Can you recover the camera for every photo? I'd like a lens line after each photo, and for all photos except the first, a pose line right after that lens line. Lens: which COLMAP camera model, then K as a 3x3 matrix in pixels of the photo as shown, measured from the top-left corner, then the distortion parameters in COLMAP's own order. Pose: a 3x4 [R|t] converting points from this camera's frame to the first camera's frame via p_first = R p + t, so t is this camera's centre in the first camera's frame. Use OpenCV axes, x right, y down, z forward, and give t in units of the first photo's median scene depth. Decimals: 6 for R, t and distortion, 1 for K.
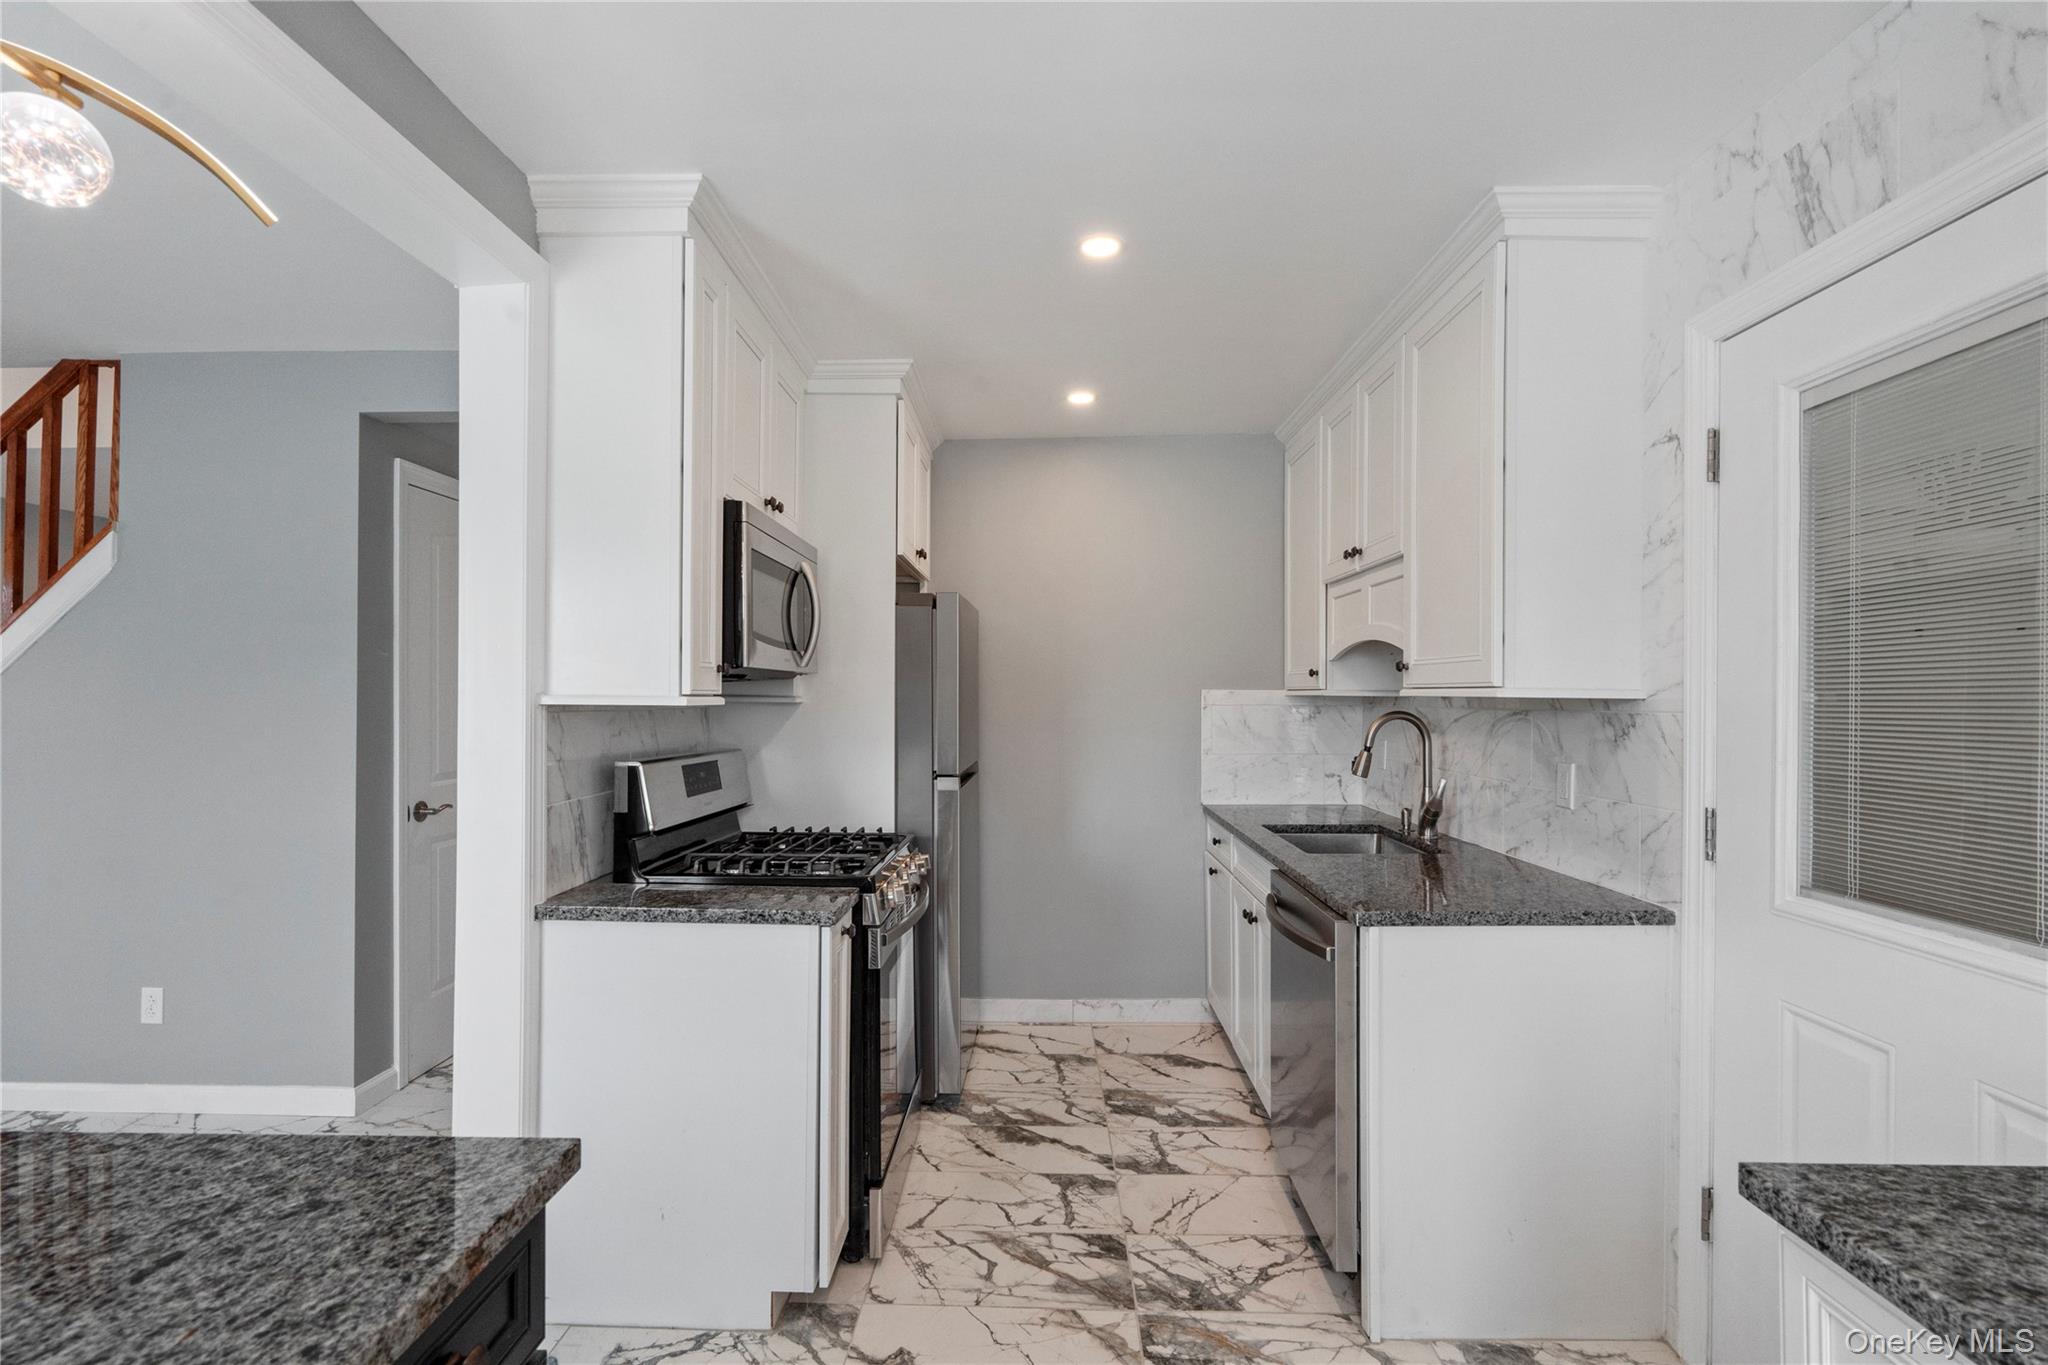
lens RADIAL K [[944.0, 0, 1018.9], [0, 944.0, 691.5], [0, 0, 1]] dist [-0.004053, 0.001018]
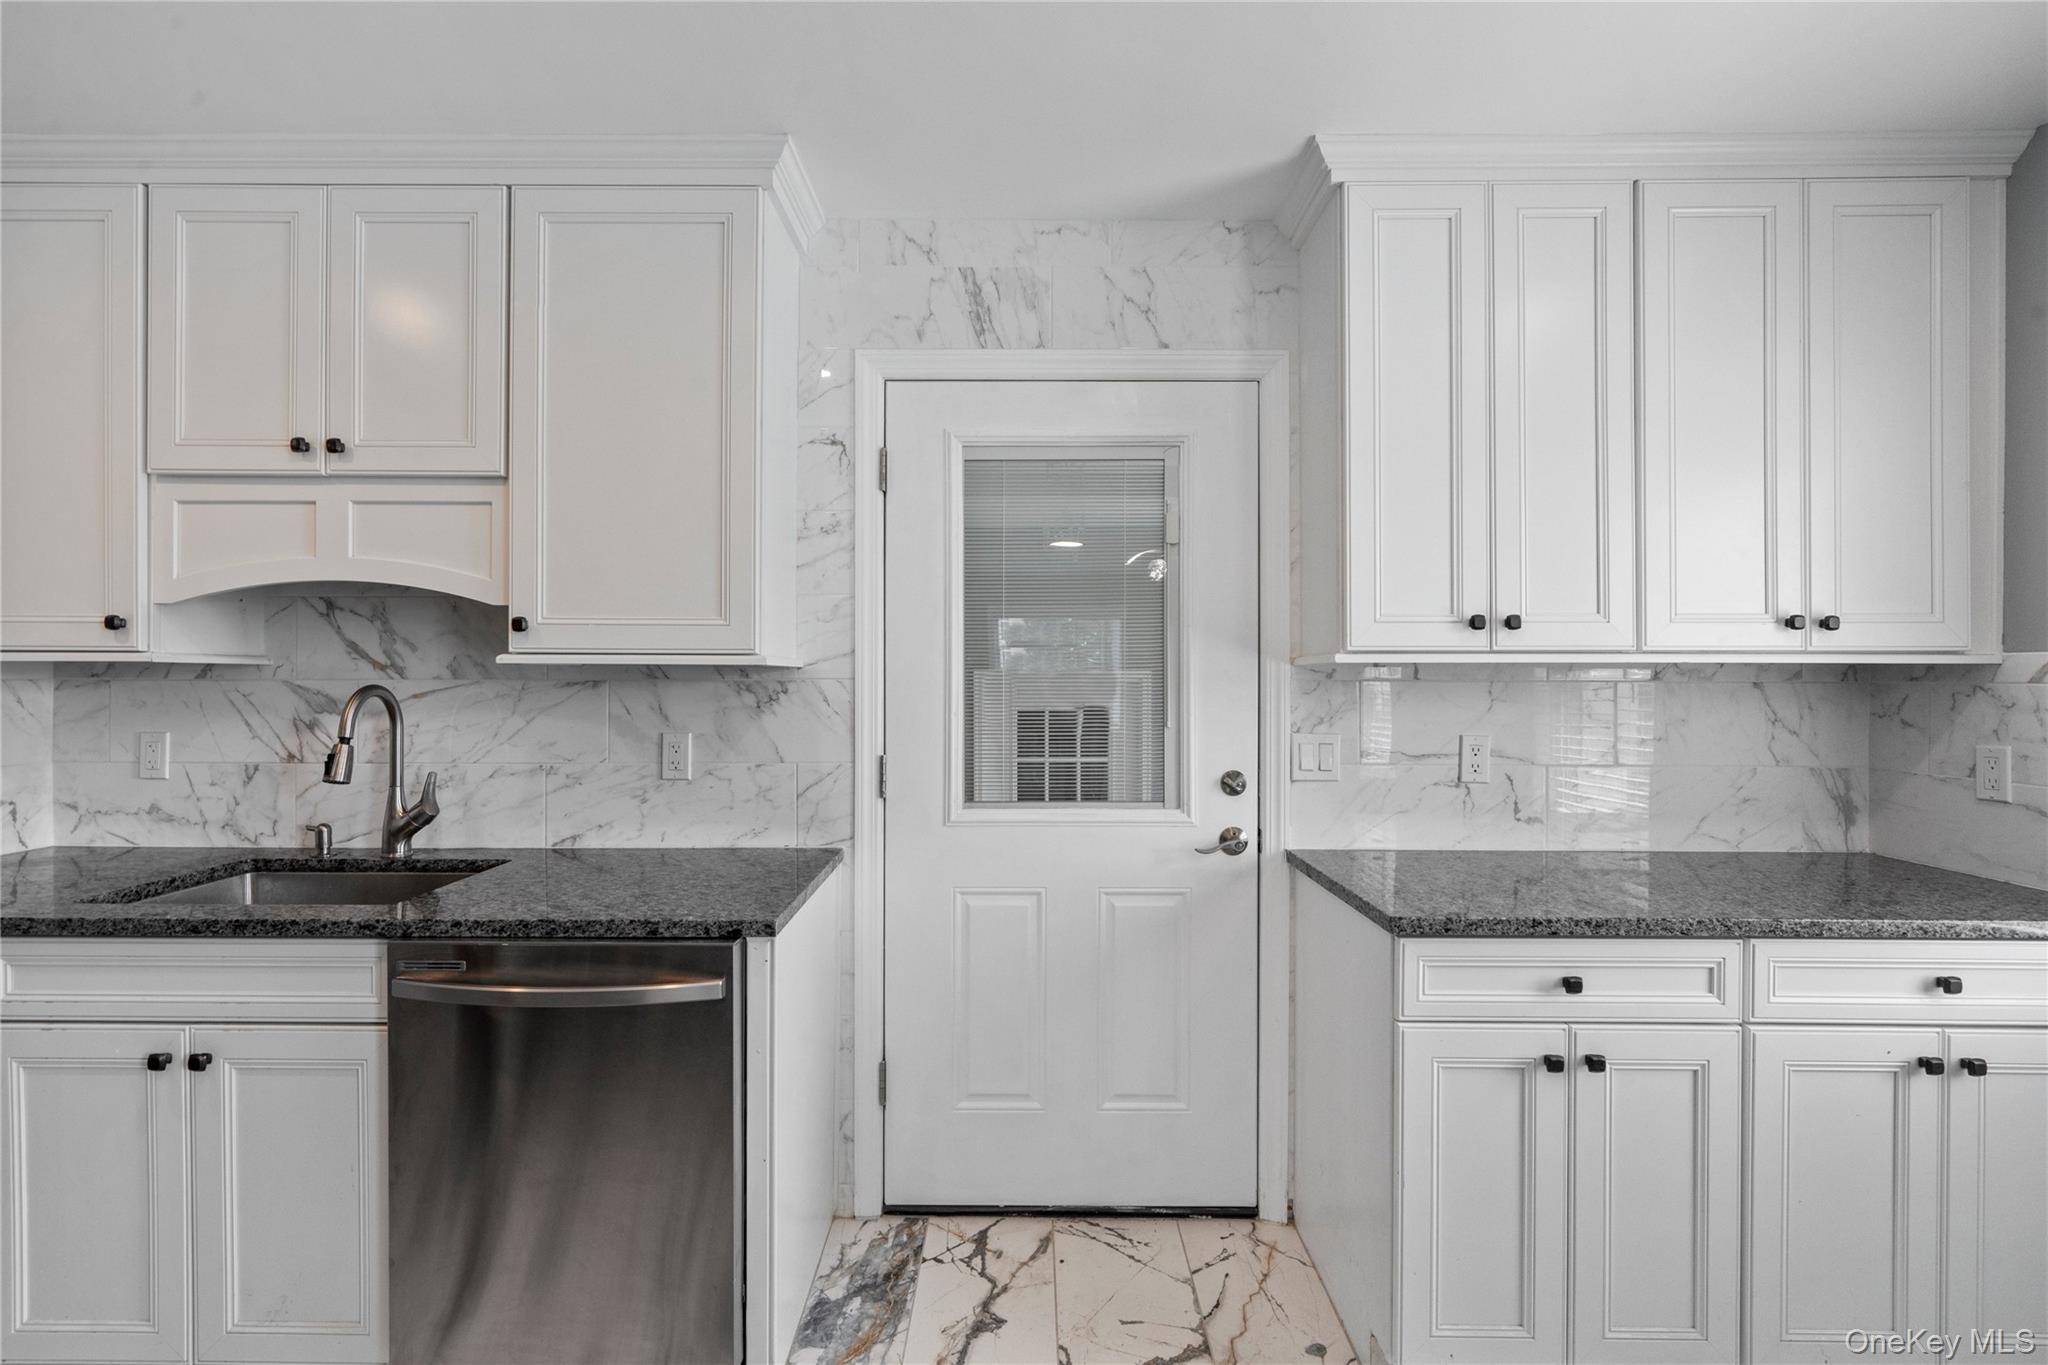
lens RADIAL K [[950.5, 0, 1026.6], [0, 950.5, 681.6], [0, 0, 1]] dist [0.000236, 0.000573]
pose [[-0.021460, -0.011244, 0.999706, -0.343207], [-0.007645, 0.999909, 0.011082, 0.007291], [-0.999740, -0.007404, -0.021544, 0.556649]]
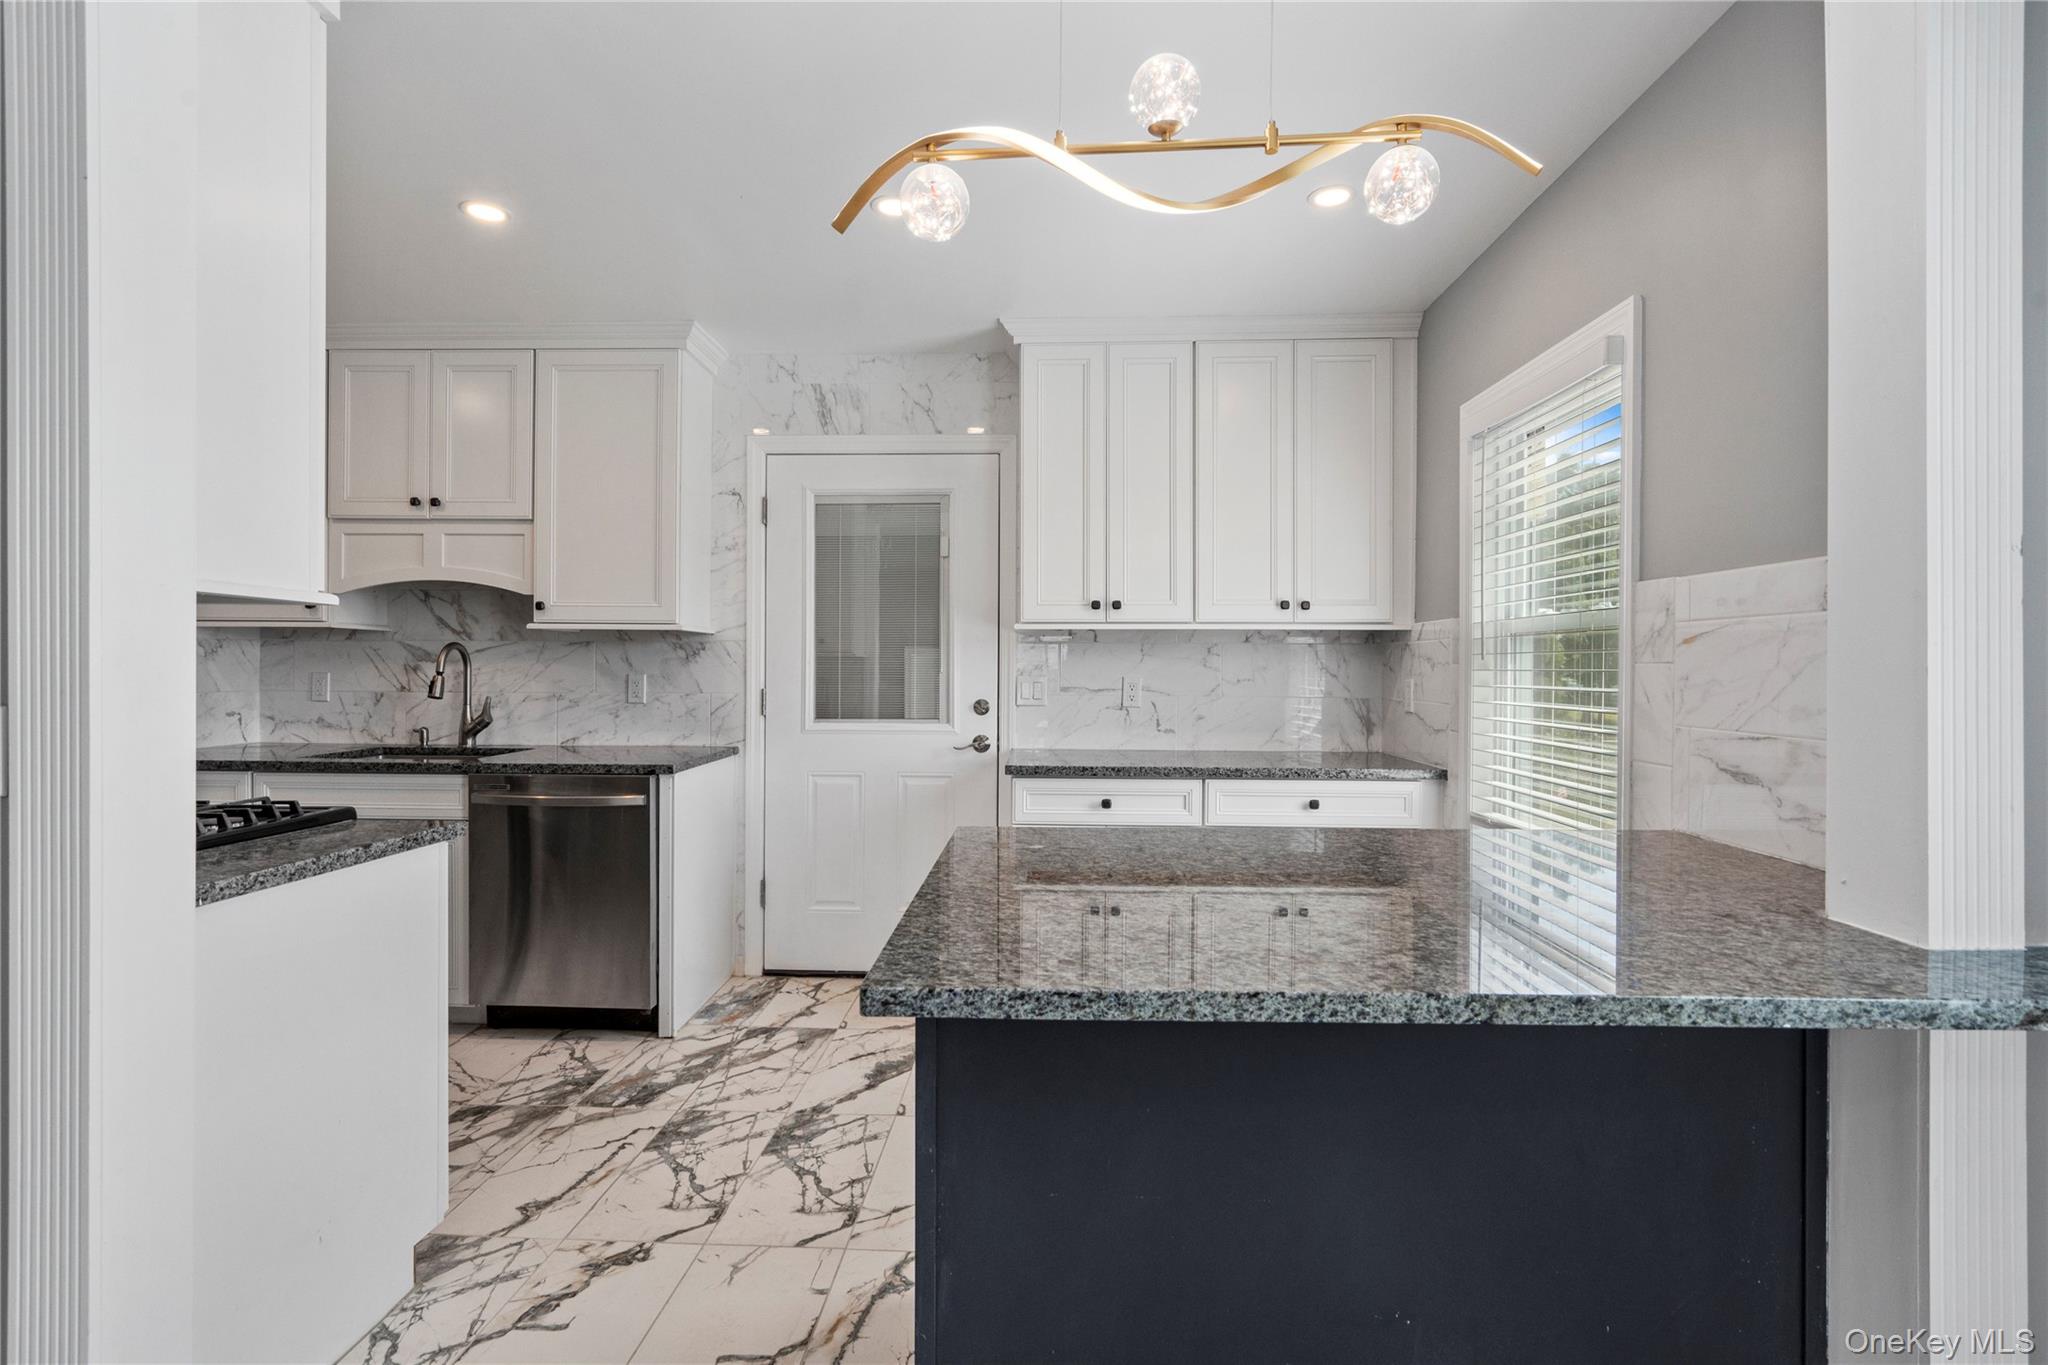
lens RADIAL K [[957.8, 0, 1022.8], [0, 957.8, 676.2], [0, 0, 1]] dist [0.001721, 0.000957]
pose [[0.014570, -0.012771, 0.999812, -0.845418], [-0.010676, 0.999859, 0.012927, 0.043067], [-0.999837, -0.010862, 0.014431, 0.282649]]
